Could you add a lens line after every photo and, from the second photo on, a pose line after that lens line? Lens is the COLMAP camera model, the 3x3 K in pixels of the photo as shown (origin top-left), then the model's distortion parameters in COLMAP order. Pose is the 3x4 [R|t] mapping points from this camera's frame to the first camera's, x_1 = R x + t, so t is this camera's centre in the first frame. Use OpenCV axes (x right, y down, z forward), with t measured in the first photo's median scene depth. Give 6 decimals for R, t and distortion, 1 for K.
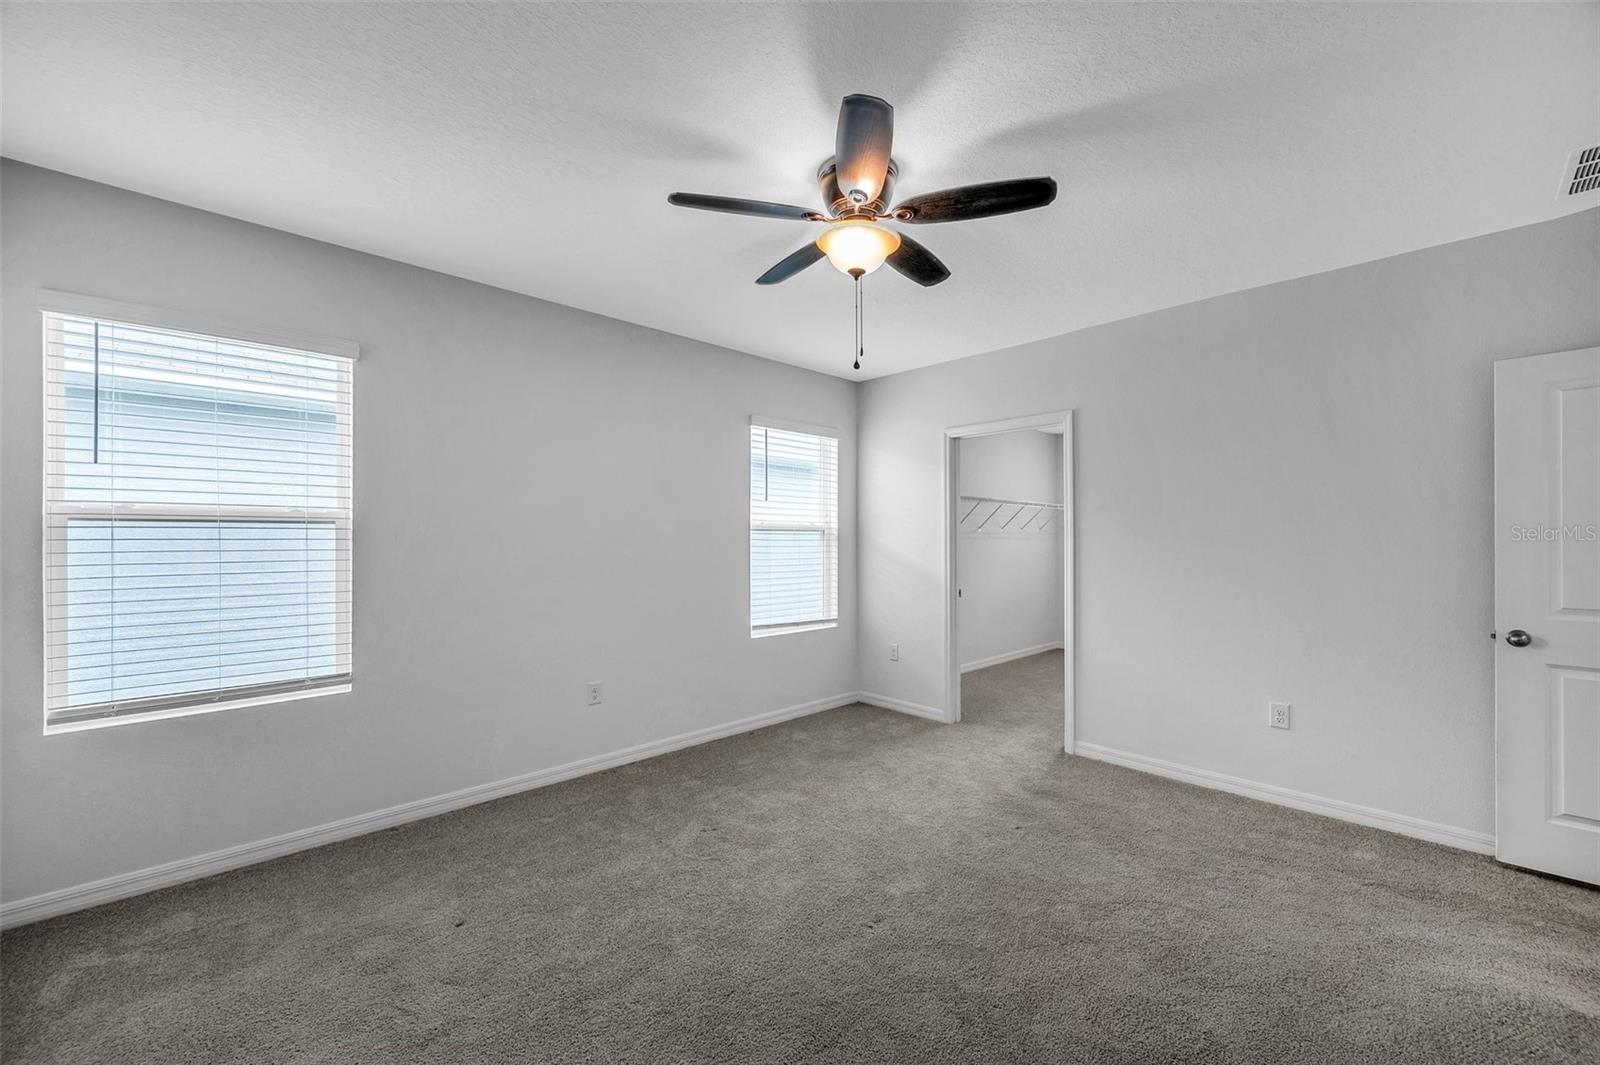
lens RADIAL K [[634.9, 0, 809.7], [0, 634.9, 530.2], [0, 0, 1]] dist [0.001459, -0.000722]
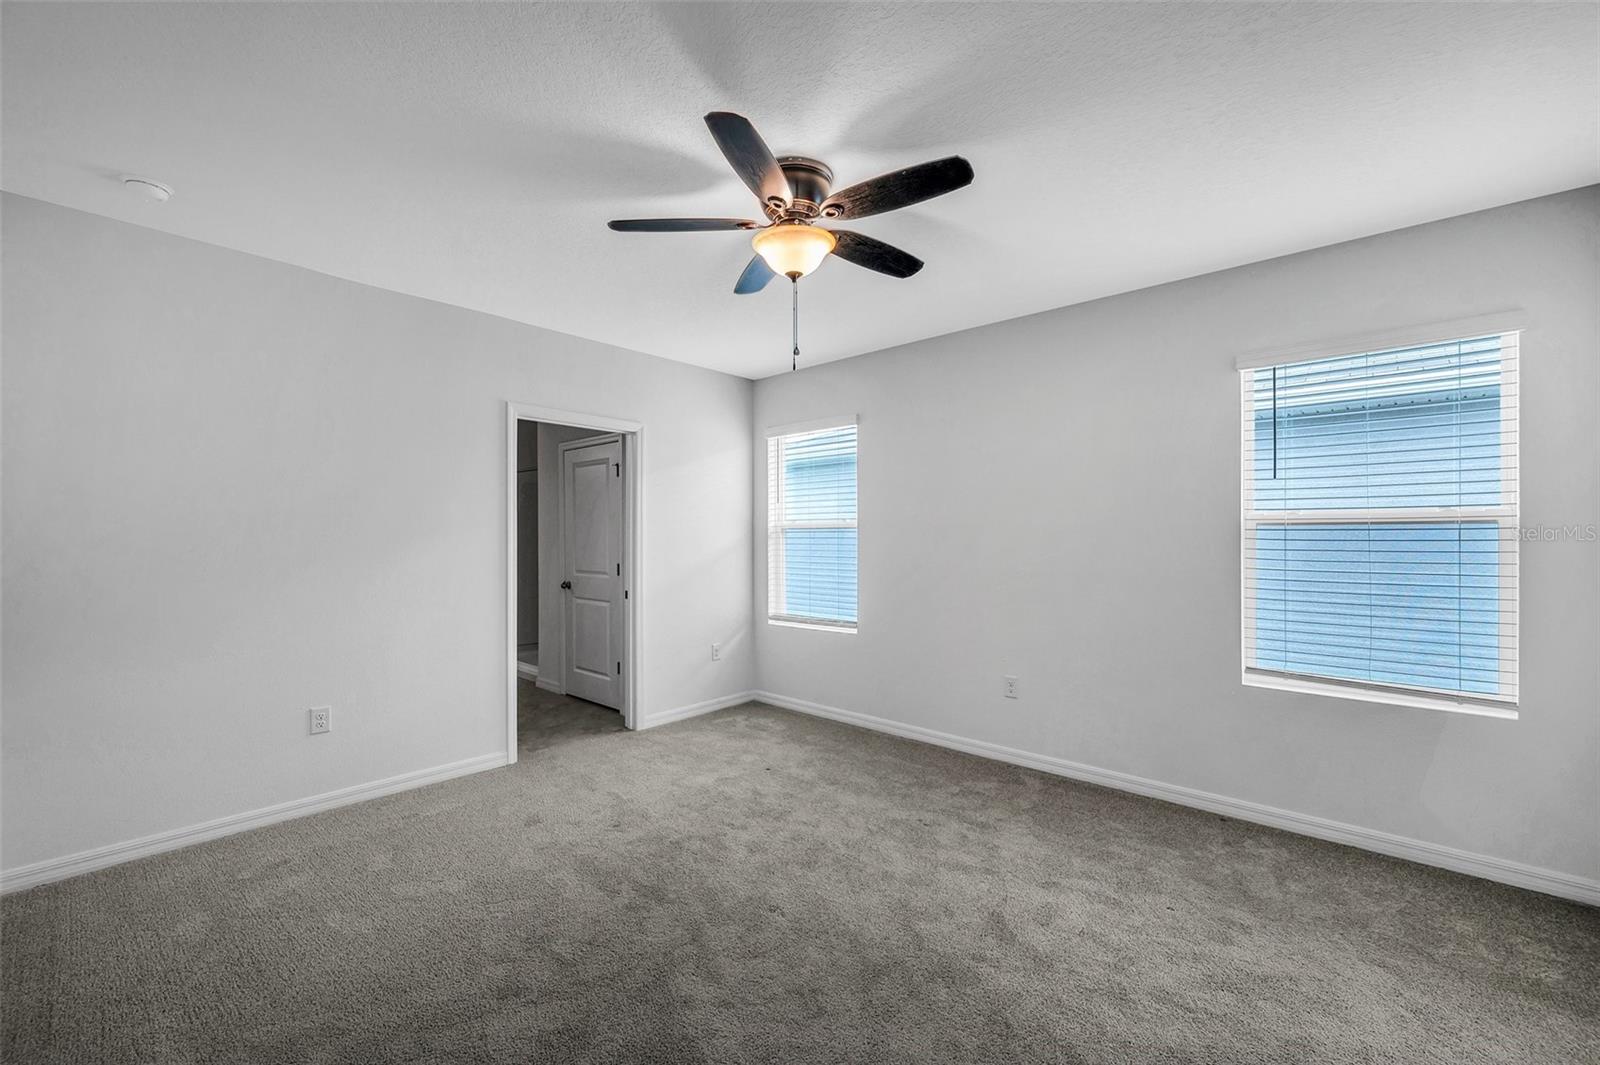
lens RADIAL K [[634.9, 0, 792.1], [0, 634.9, 532.3], [0, 0, 1]] dist [0.001459, -0.000722]
pose [[0.071733, -0.011986, -0.997352, 0.590125], [0.007892, 0.999903, -0.011449, 0.012673], [0.997393, -0.007050, 0.071821, 0.504735]]
